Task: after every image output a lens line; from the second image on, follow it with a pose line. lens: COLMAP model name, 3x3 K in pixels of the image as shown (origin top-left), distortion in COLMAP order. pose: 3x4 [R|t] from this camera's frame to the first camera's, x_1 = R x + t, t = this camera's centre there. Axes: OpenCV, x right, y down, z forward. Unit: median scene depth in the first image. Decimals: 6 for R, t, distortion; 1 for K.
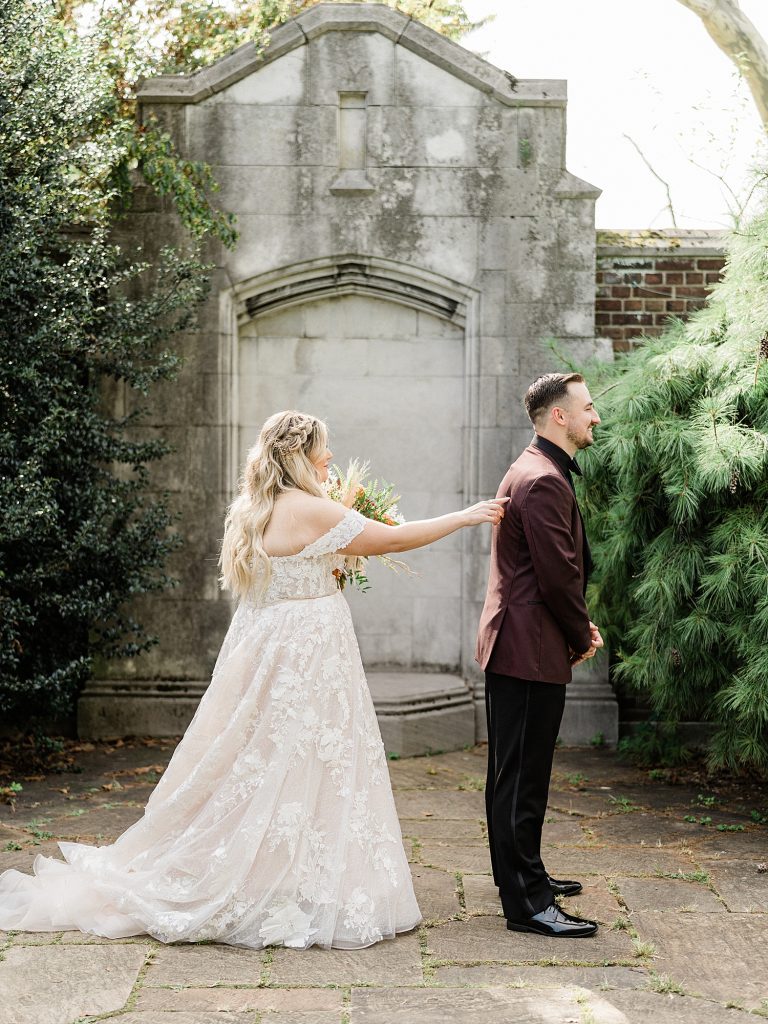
lens RADIAL K [[1662.0, 0, 384.0], [0, 1662.0, 512.0], [0, 0, 1]] dist [0.031890, -0.033185]
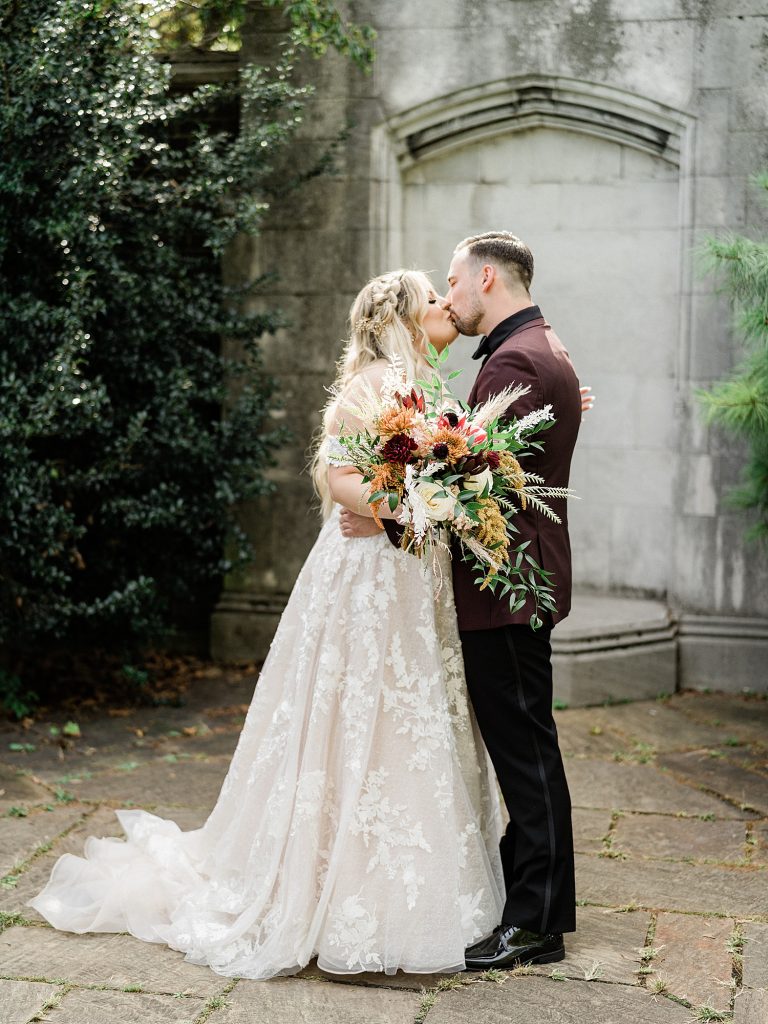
lens RADIAL K [[1662.0, 0, 384.0], [0, 1662.0, 512.0], [0, 0, 1]] dist [0.031890, -0.033185]
pose [[0.970440, 0.027046, -0.239822, 0.108262], [-0.007967, 0.996749, 0.080172, -0.009917], [0.241211, -0.075892, 0.967501, 0.196582]]
